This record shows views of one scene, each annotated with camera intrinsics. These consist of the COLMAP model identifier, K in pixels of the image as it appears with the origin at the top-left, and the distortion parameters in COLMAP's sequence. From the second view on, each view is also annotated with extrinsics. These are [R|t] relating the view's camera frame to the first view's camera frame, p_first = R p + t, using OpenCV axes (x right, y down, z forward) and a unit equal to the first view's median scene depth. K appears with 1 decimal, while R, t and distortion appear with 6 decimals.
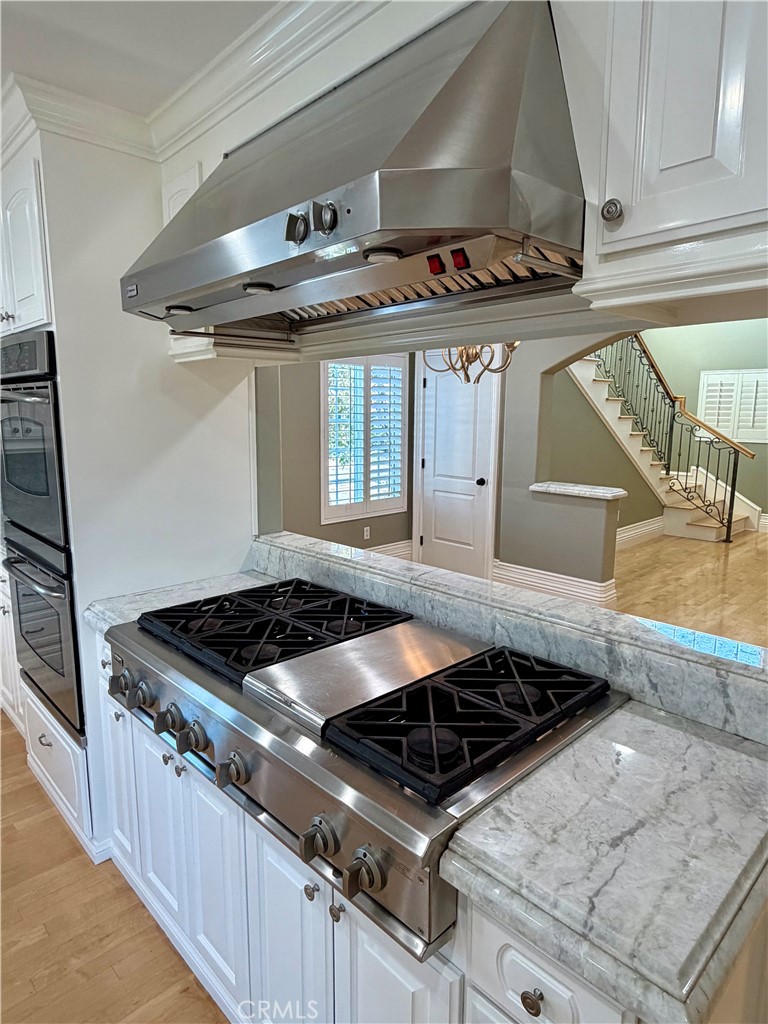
lens RADIAL K [[611.1, 0, 384.0], [0, 611.1, 512.0], [0, 0, 1]] dist [-0.001052, -0.000216]
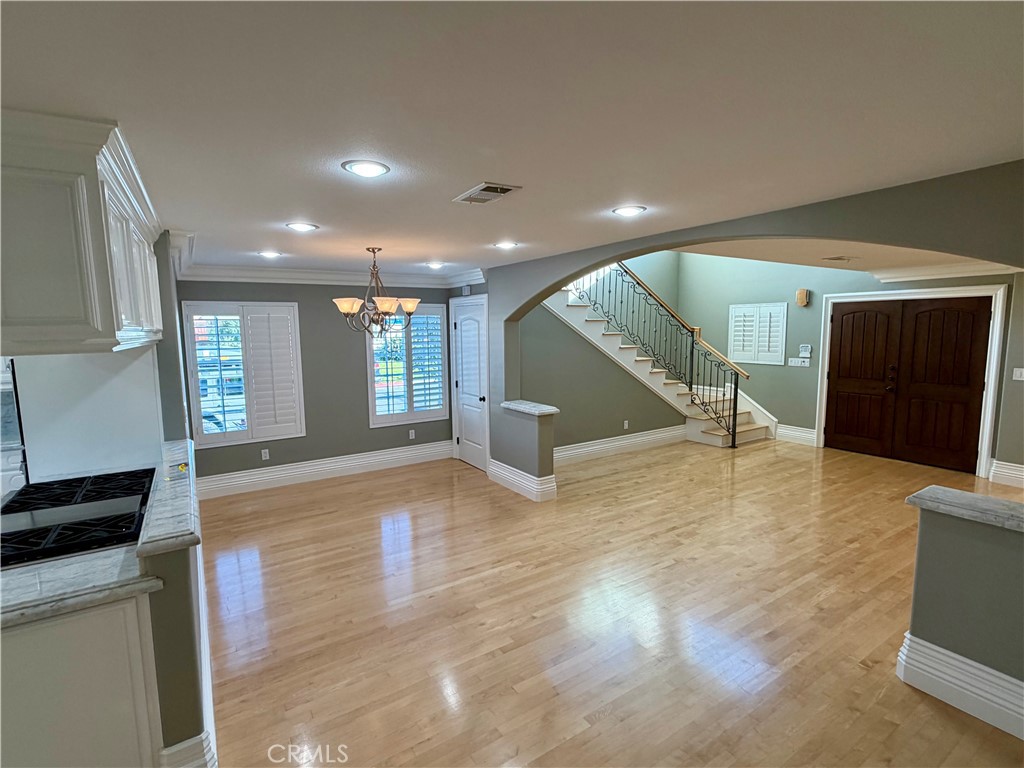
lens RADIAL K [[500.5, 0, 512.0], [0, 500.5, 384.0], [0, 0, 1]] dist [0.002189, 0.000647]
pose [[0.980756, 0.004440, -0.195185, 0.421752], [-0.014331, 0.998682, -0.049288, -0.027439], [0.194709, 0.051137, 0.979527, -0.072280]]
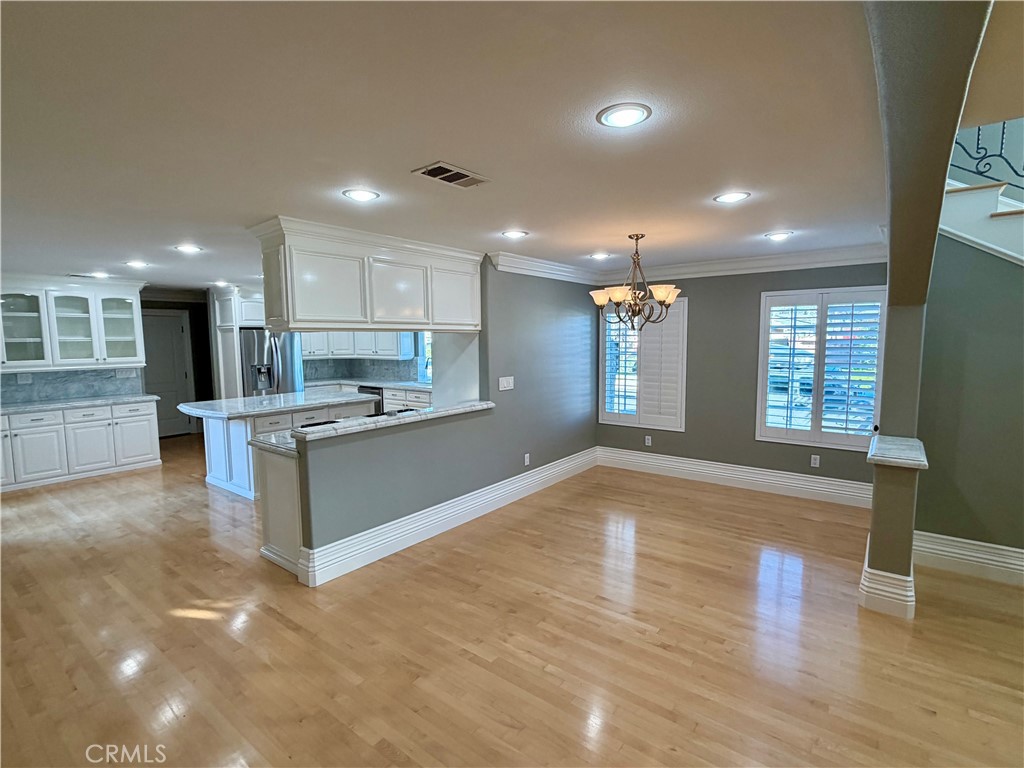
lens RADIAL K [[500.5, 0, 512.0], [0, 500.5, 384.0], [0, 0, 1]] dist [0.002189, 0.000647]
pose [[0.143568, 0.086971, -0.985811, 0.750614], [-0.152711, 0.986147, 0.064761, -0.074025], [0.977787, 0.141246, 0.154861, 0.342149]]
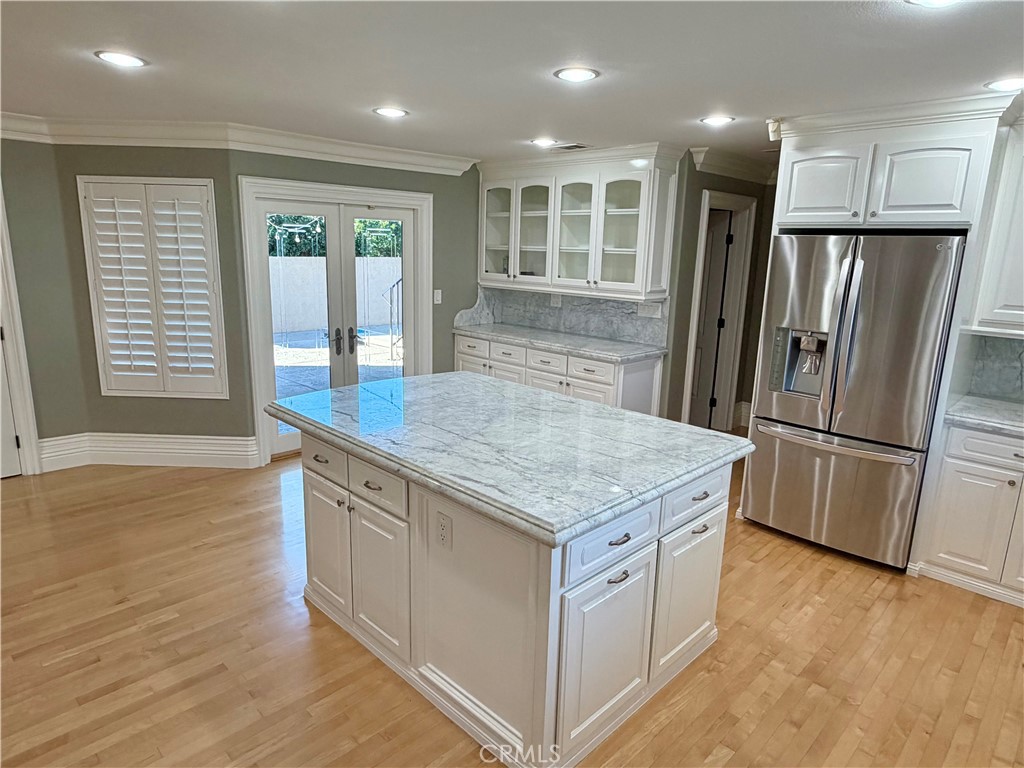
lens RADIAL K [[621.1, 0, 512.0], [0, 621.1, 384.0], [0, 0, 1]] dist [-0.001609, -0.000191]
pose [[-0.999117, -0.027865, -0.031441, -0.346387], [-0.037625, 0.926442, 0.374553, -0.108142], [0.018692, 0.375405, -0.926672, 0.480939]]
